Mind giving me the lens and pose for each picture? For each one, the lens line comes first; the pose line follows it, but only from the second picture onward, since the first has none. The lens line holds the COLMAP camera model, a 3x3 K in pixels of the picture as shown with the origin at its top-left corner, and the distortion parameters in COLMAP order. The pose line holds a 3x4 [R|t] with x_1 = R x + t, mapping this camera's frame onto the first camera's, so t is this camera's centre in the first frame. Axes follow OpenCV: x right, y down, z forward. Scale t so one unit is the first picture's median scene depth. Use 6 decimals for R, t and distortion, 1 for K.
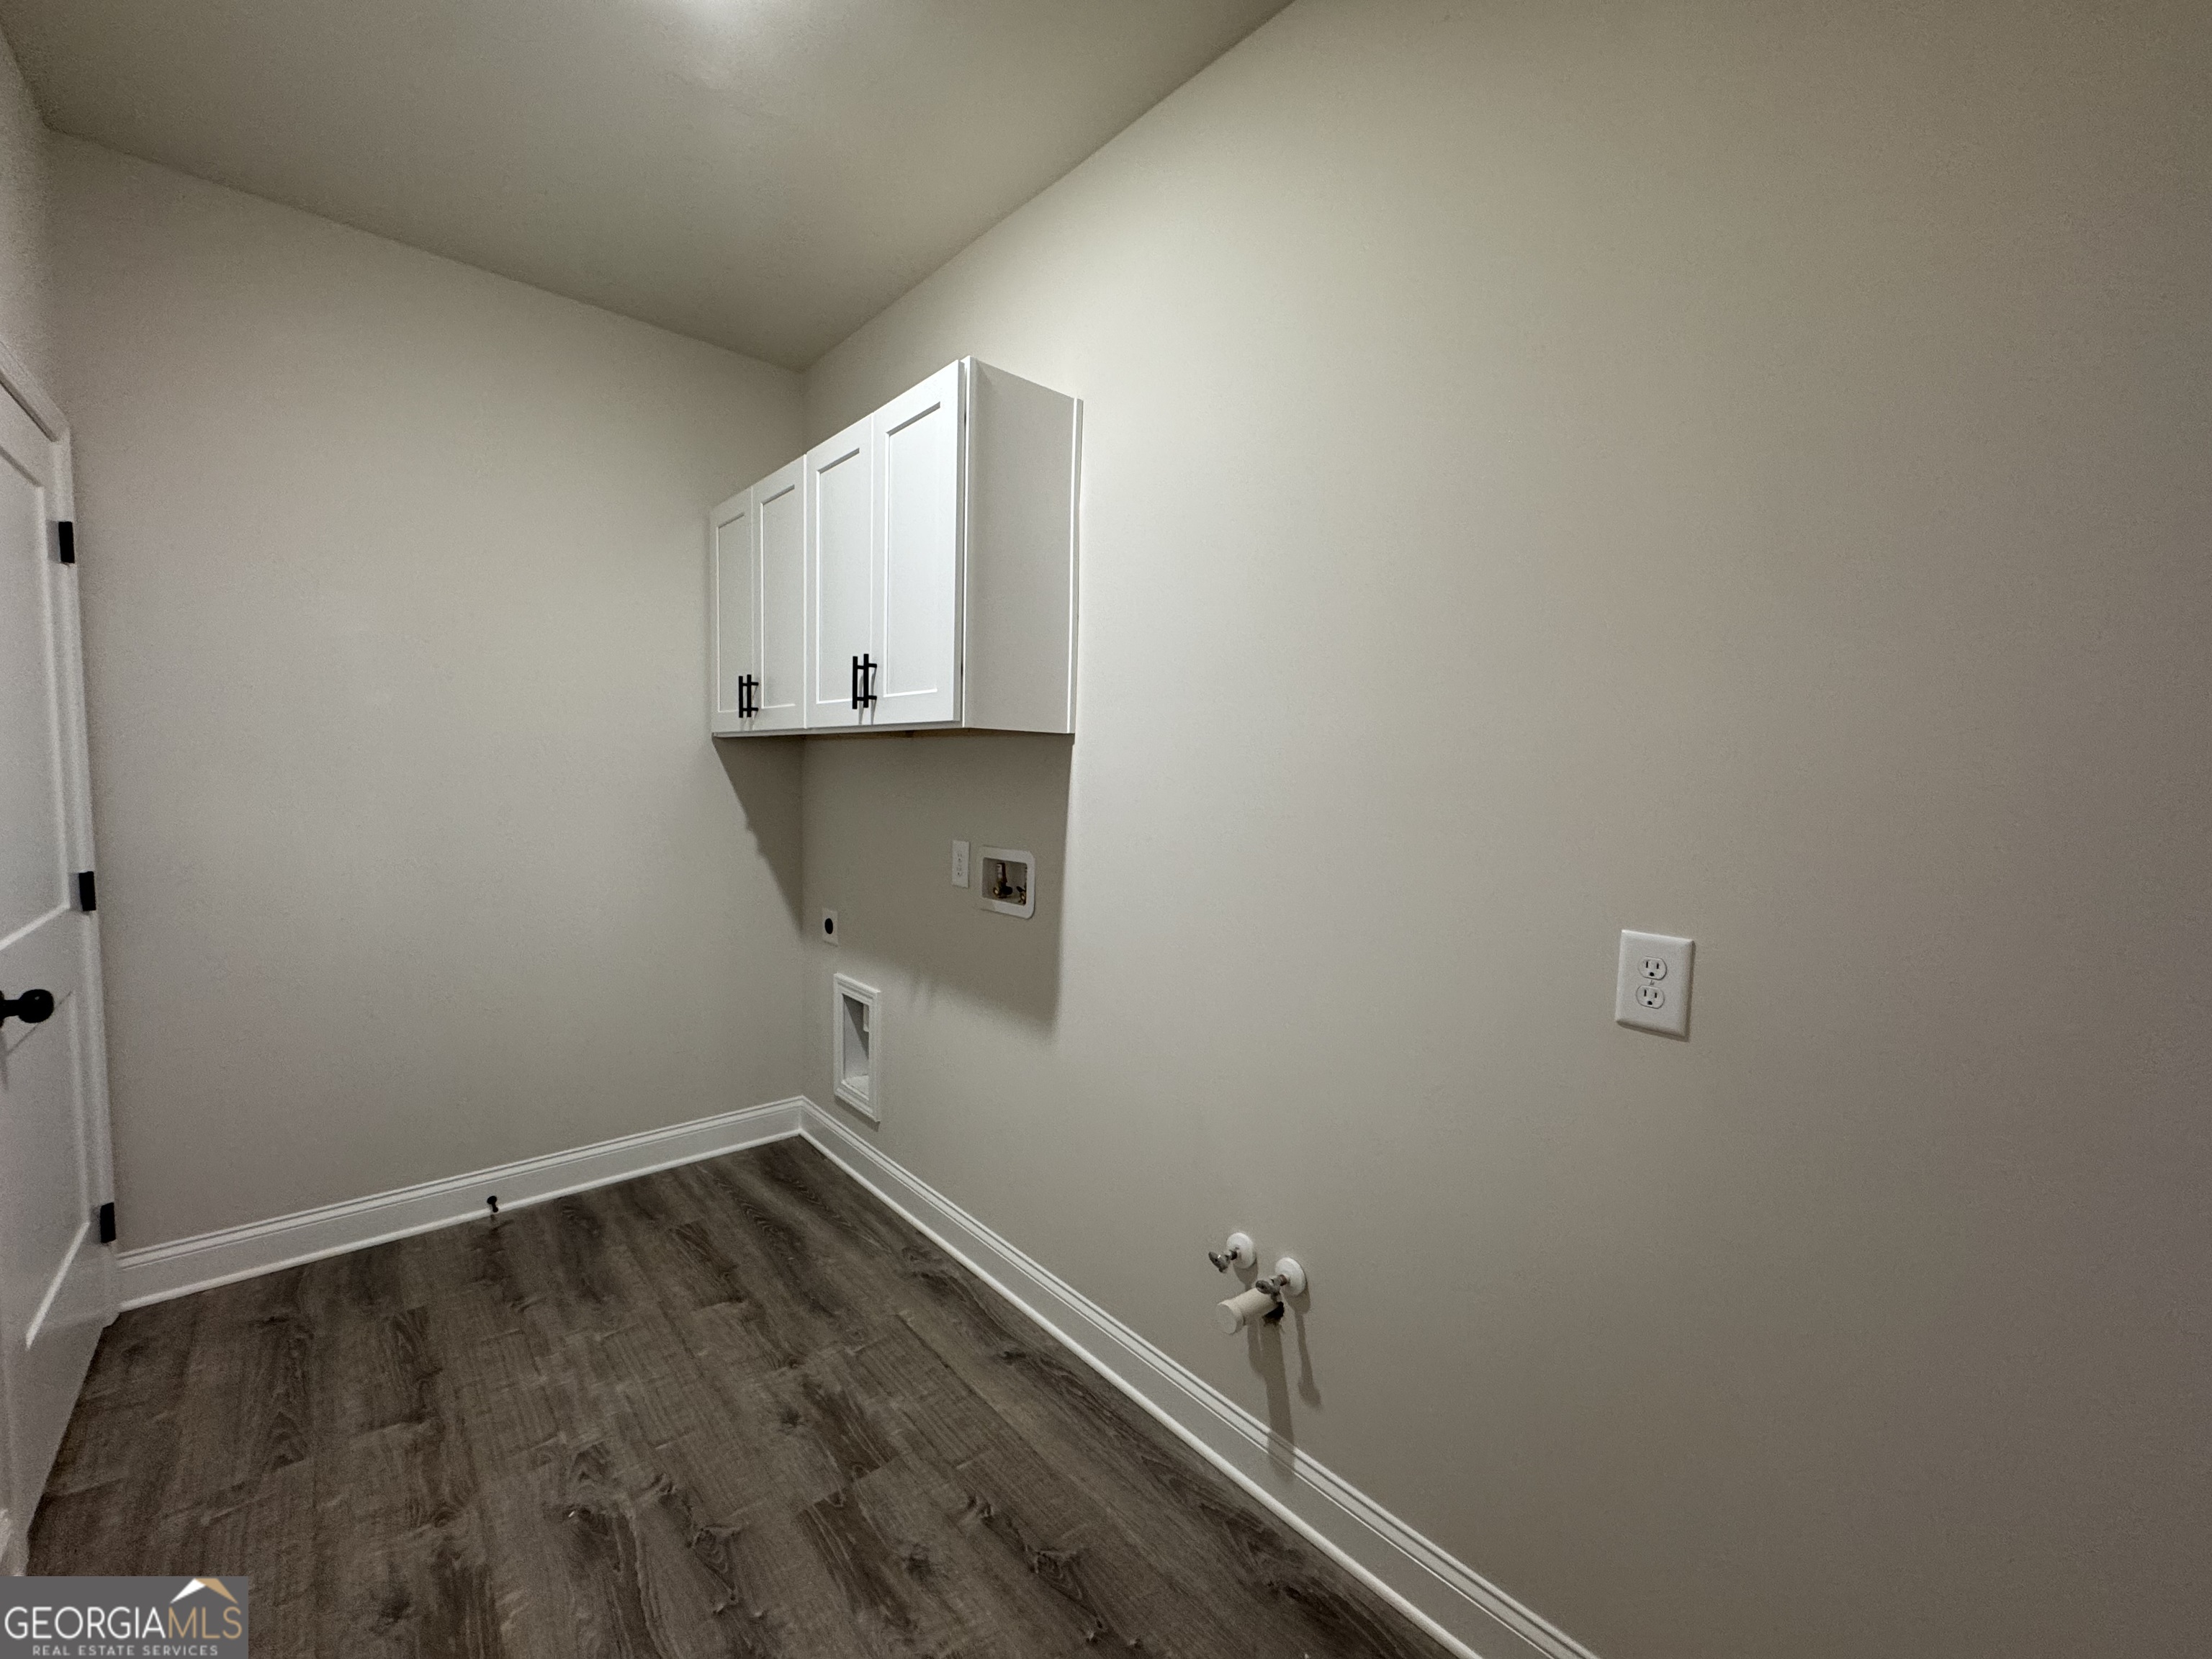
lens RADIAL K [[877.3, 0, 1104.7], [0, 877.3, 833.8], [0, 0, 1]] dist [-0.003578, 0.000123]
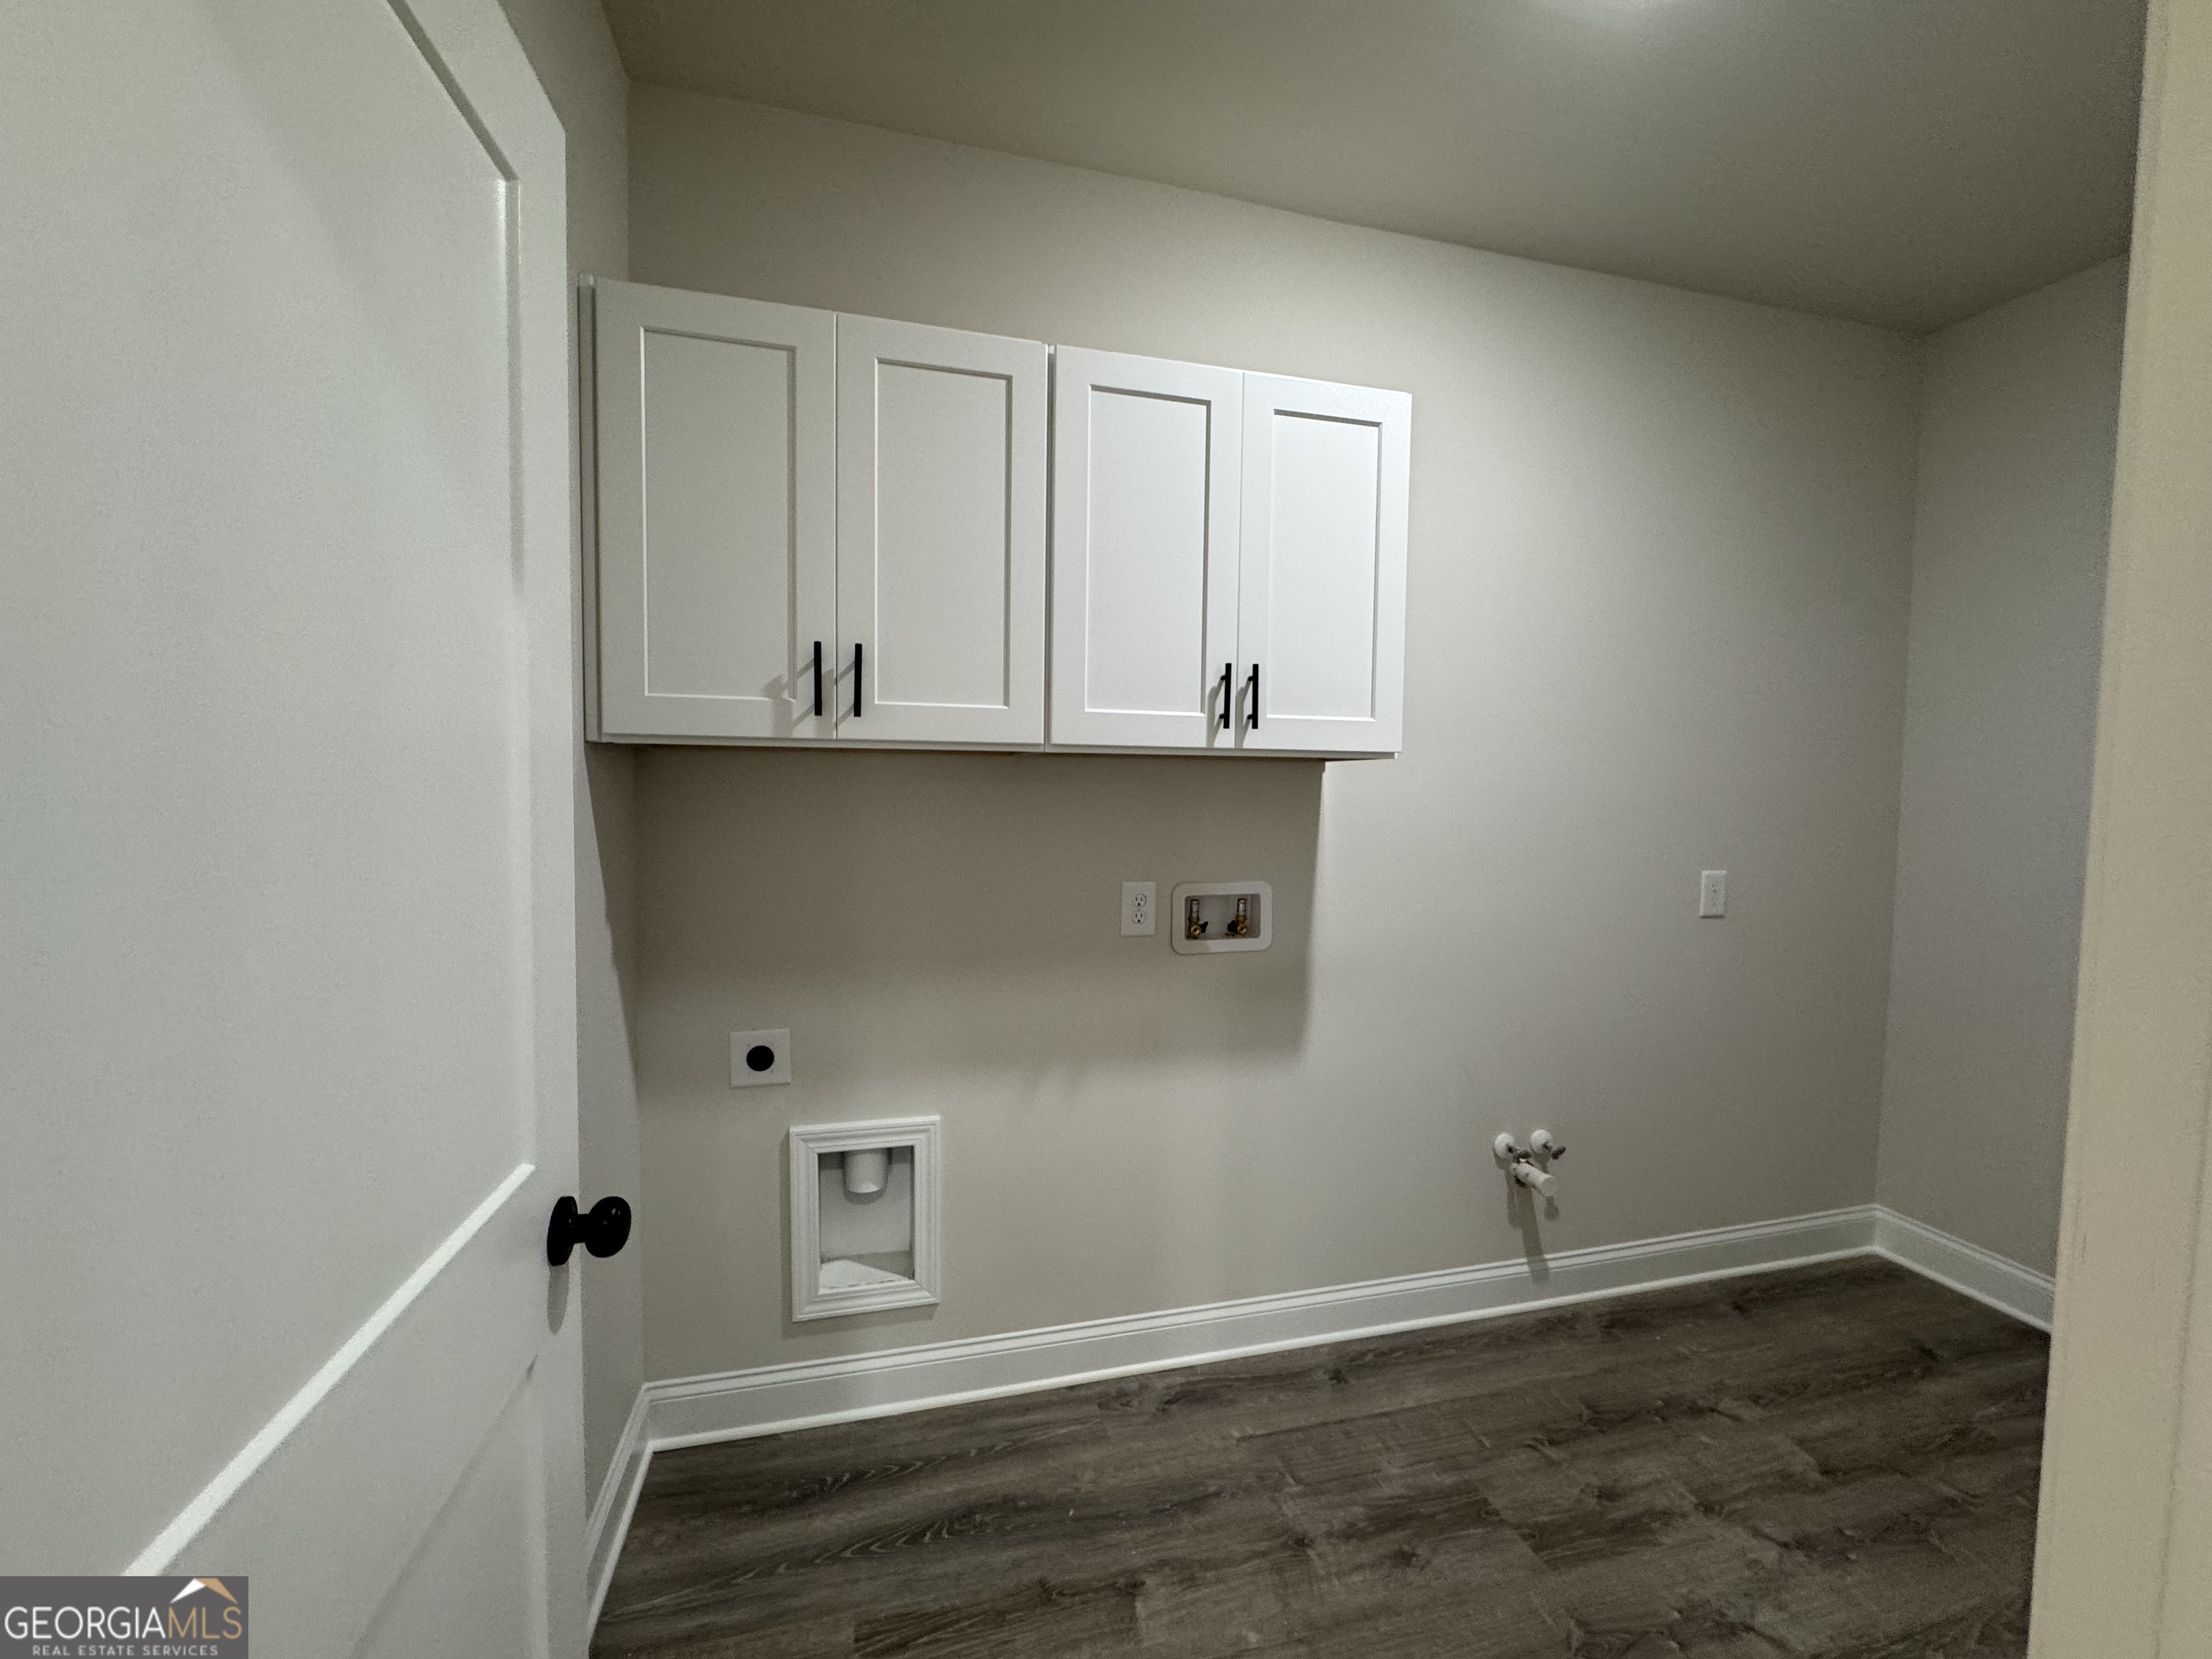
lens RADIAL K [[877.3, 0, 1104.7], [0, 877.3, 833.8], [0, 0, 1]] dist [-0.003578, 0.000123]
pose [[0.458761, -0.065420, 0.886148, -1.085472], [0.062155, 0.997206, 0.041441, -0.088017], [-0.886383, 0.036067, 0.461545, 0.749723]]
